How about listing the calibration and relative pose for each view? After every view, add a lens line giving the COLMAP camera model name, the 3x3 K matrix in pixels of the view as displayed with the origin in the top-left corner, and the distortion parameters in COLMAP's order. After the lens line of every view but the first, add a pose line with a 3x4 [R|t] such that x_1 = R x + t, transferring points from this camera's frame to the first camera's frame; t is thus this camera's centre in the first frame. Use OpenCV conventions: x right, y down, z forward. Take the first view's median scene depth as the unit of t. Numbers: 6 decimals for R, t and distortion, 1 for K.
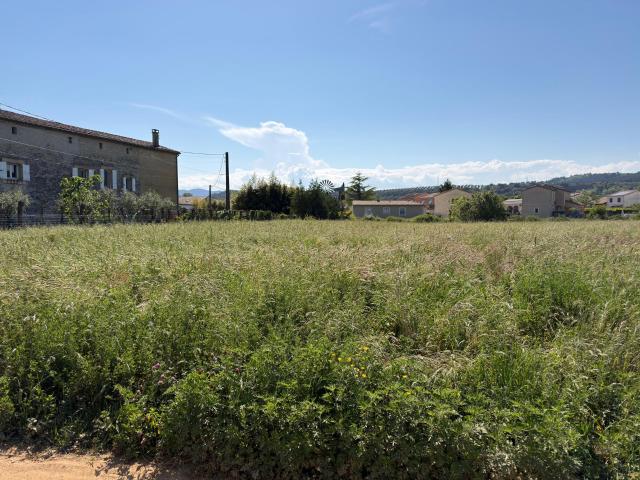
lens RADIAL K [[538.6, 0, 320.0], [0, 538.6, 240.0], [0, 0, 1]] dist [0.142284, -0.216918]
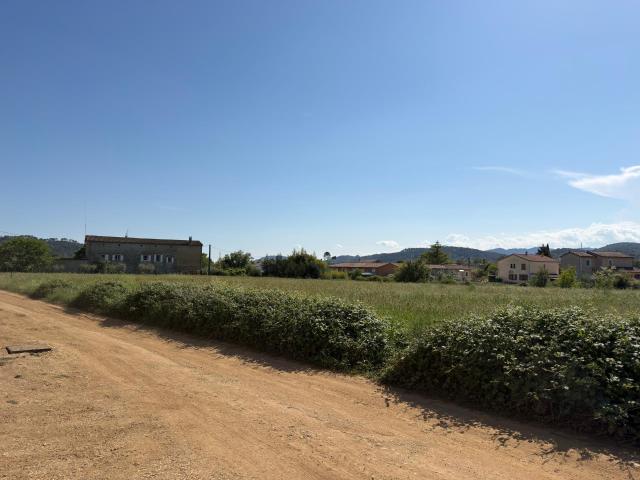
lens RADIAL K [[951.2, 0, 320.0], [0, 951.2, 240.0], [0, 0, 1]] dist [0.488637, -2.073915]
pose [[0.432777, -0.006275, -0.901479, 1.172040], [-0.058724, 0.997656, -0.035136, -0.022307], [0.899586, 0.068145, 0.431394, -0.093788]]
